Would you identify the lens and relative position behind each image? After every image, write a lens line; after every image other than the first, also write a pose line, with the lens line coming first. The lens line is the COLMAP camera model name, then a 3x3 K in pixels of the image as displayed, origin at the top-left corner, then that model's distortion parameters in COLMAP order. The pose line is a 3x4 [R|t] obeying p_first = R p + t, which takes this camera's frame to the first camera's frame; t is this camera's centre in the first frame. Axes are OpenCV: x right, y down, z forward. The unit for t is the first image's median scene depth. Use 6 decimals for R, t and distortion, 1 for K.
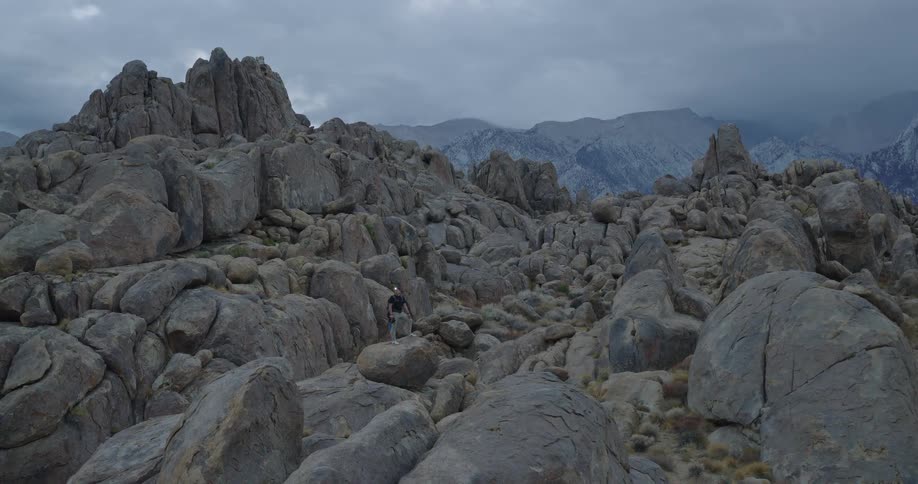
lens RADIAL K [[1233.4, 0, 456.6], [0, 1233.4, 242.6], [0, 0, 1]] dist [-0.062279, 0.000000]
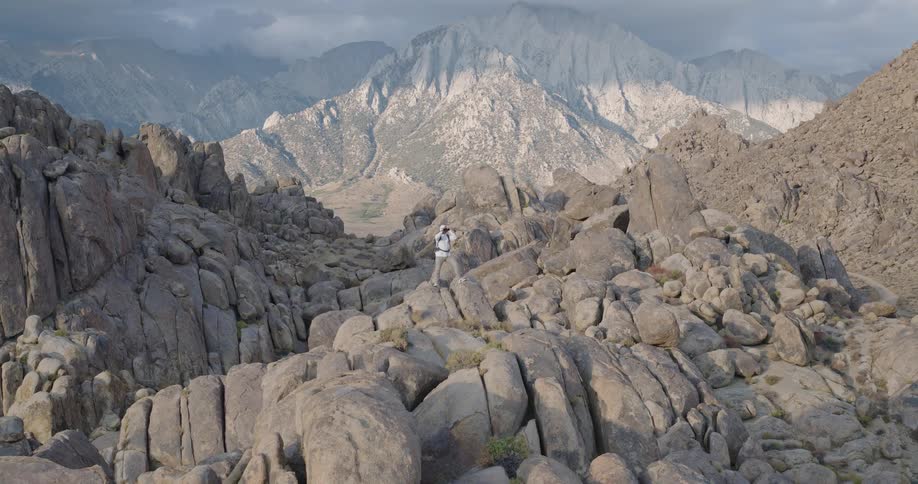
lens RADIAL K [[1233.4, 0, 455.0], [0, 1233.4, 238.9], [0, 0, 1]] dist [-0.062279, 0.000000]
pose [[0.905397, 0.024514, 0.423858, -0.253738], [-0.045885, 0.998134, 0.040286, -0.099287], [-0.422080, -0.055924, 0.904832, 0.572903]]
